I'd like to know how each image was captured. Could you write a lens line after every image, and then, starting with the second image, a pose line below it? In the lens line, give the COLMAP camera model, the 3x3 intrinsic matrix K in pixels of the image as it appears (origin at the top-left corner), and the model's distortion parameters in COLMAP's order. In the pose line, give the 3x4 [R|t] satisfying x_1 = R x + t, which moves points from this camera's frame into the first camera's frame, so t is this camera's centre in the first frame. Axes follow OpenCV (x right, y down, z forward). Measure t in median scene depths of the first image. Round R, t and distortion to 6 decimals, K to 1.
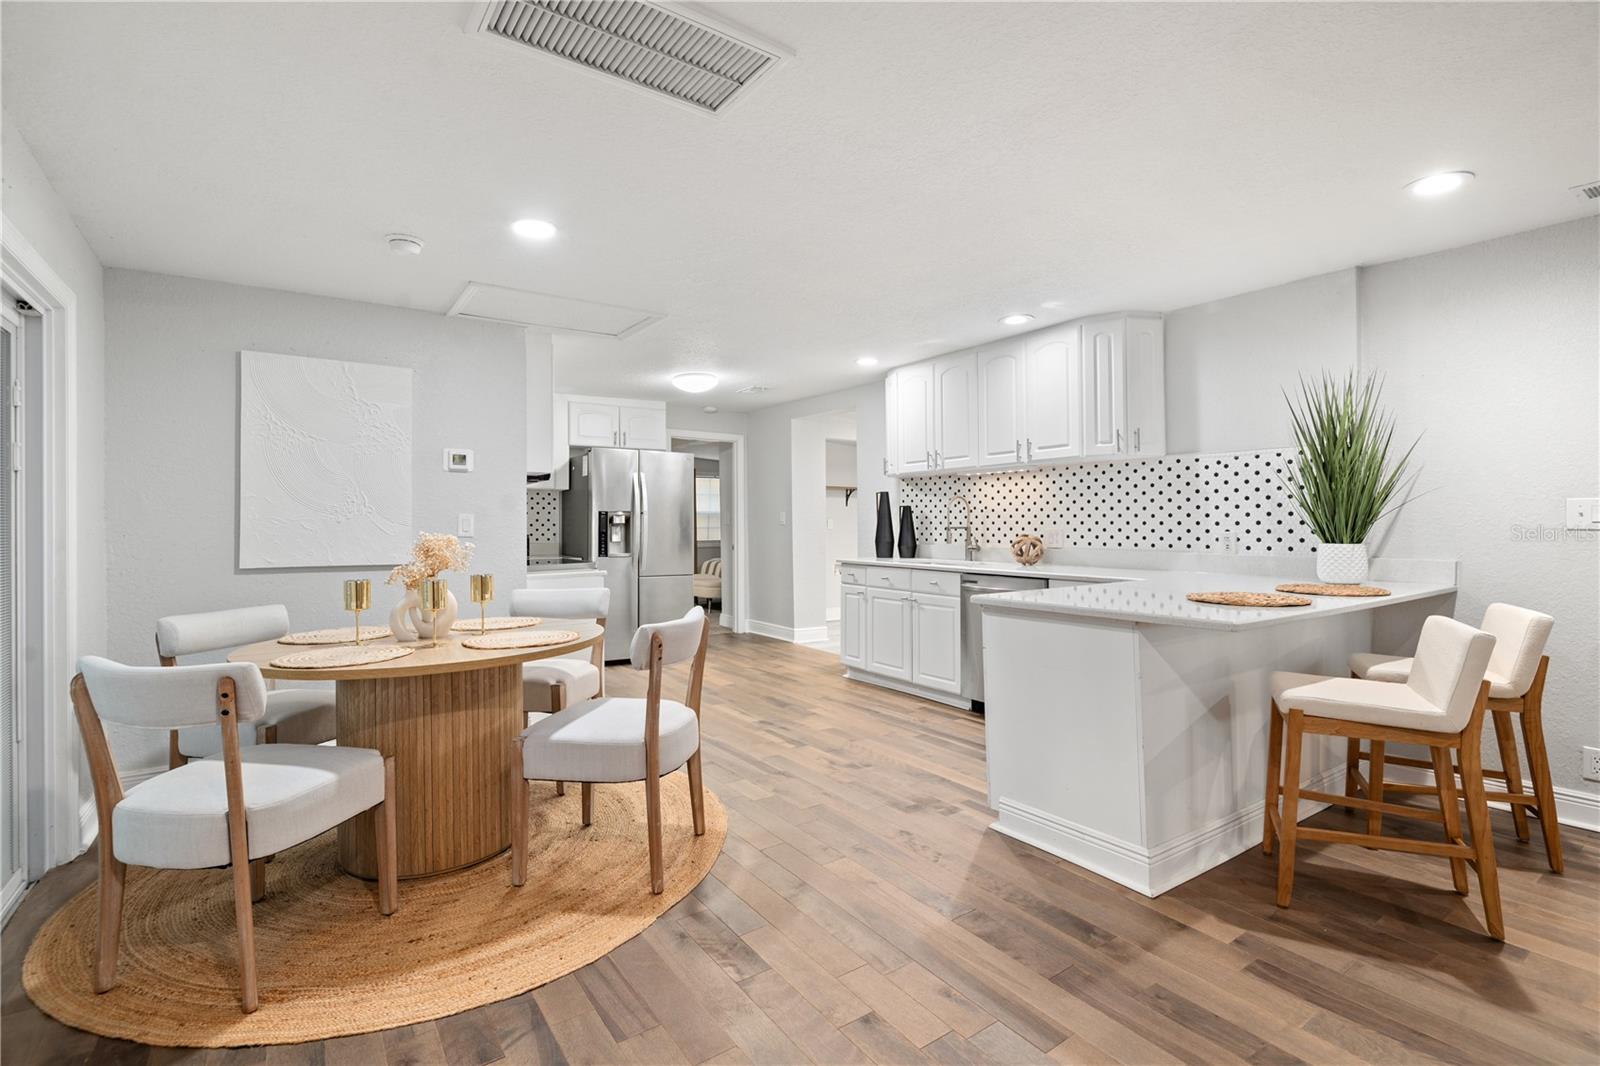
lens RADIAL K [[740.9, 0, 800.6], [0, 740.9, 522.0], [0, 0, 1]] dist [0.001077, -0.005429]
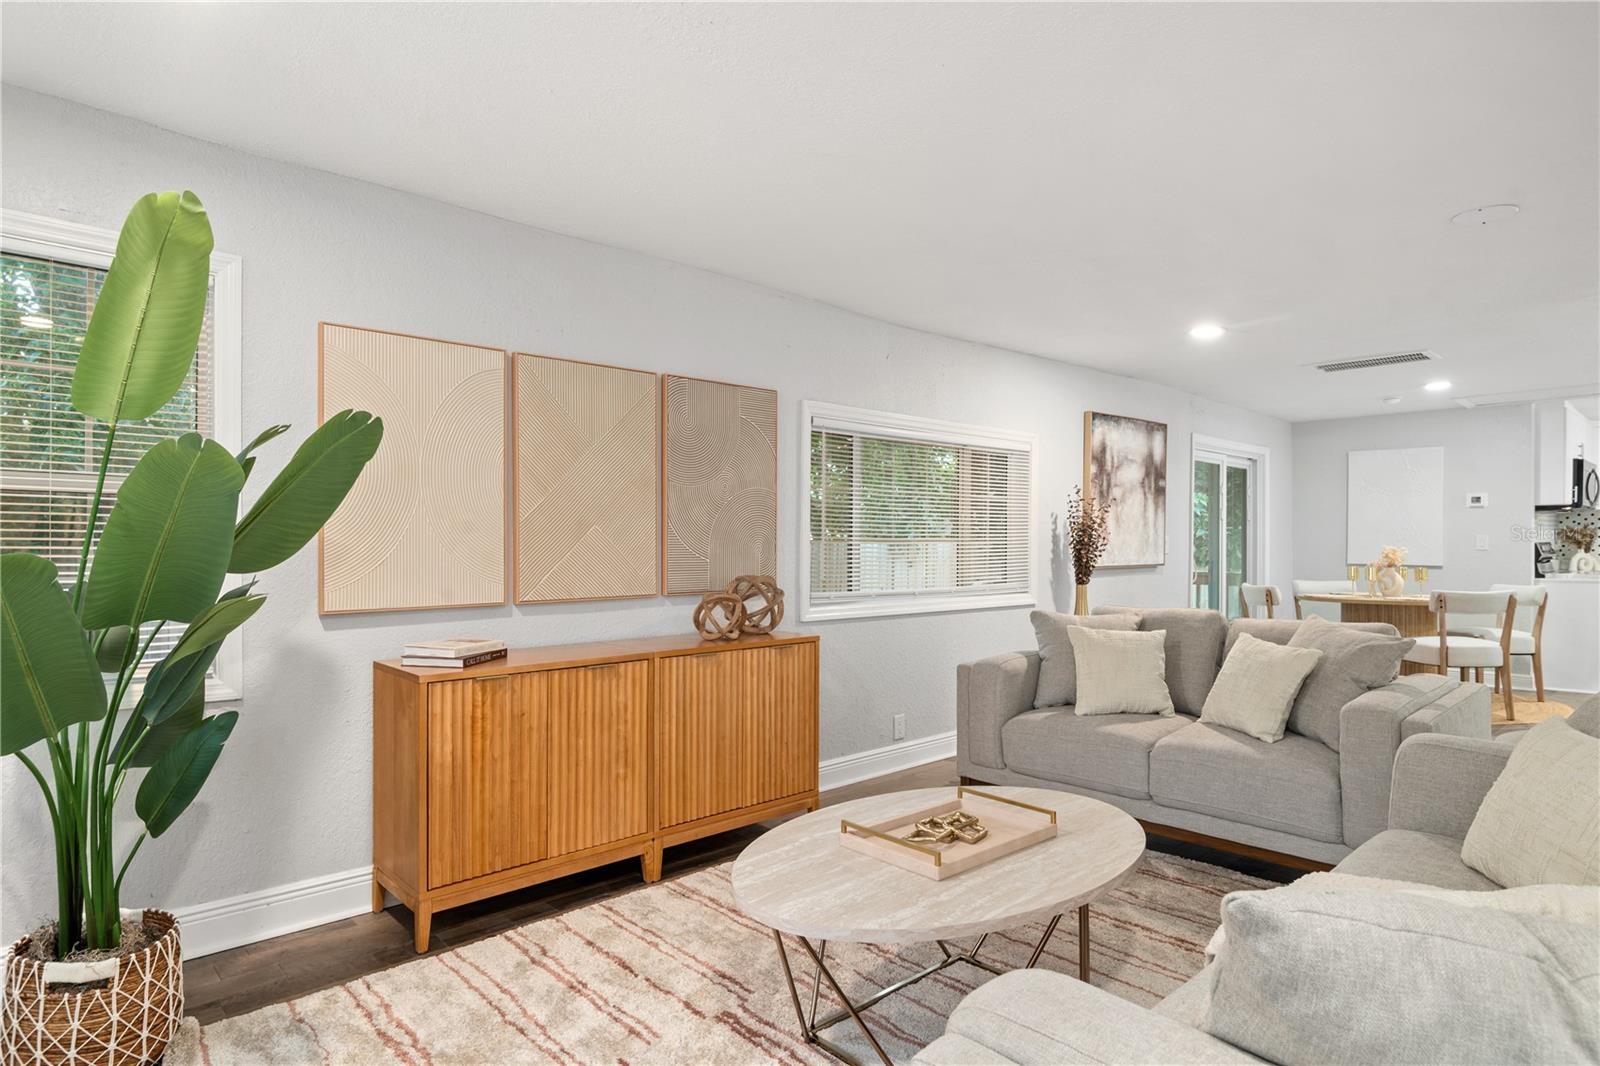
lens RADIAL K [[904.0, 0, 800.6], [0, 904.0, 545.4], [0, 0, 1]] dist [0.000903, -0.000582]
pose [[0.139943, 0.011337, -0.990095, 2.057167], [-0.000746, 0.999935, 0.011344, -0.015843], [0.990159, -0.000849, 0.139942, -1.125684]]
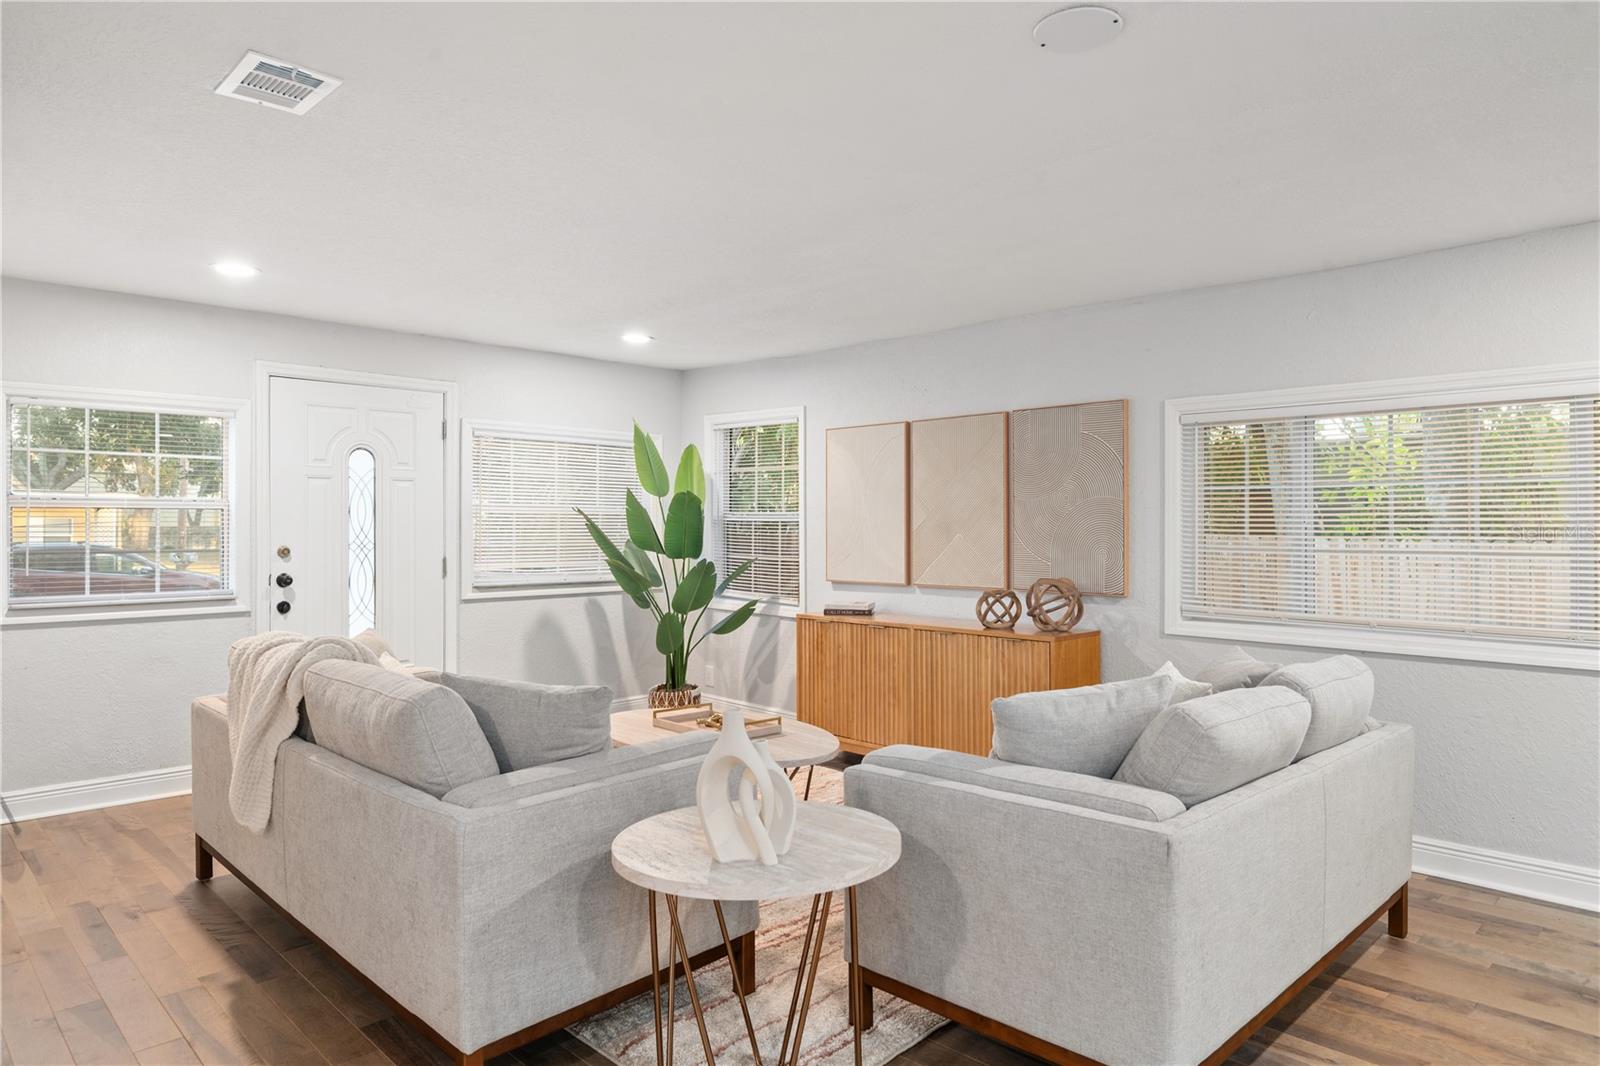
lens RADIAL K [[976.6, 0, 800.0], [0, 976.6, 533.0], [0, 0, 1]] dist [-0.000215, 0.000169]
pose [[-0.986229, -0.001779, -0.165375, 1.258998], [-0.002125, 0.999996, 0.001914, -0.036458], [0.165371, 0.002239, -0.986229, 0.869528]]
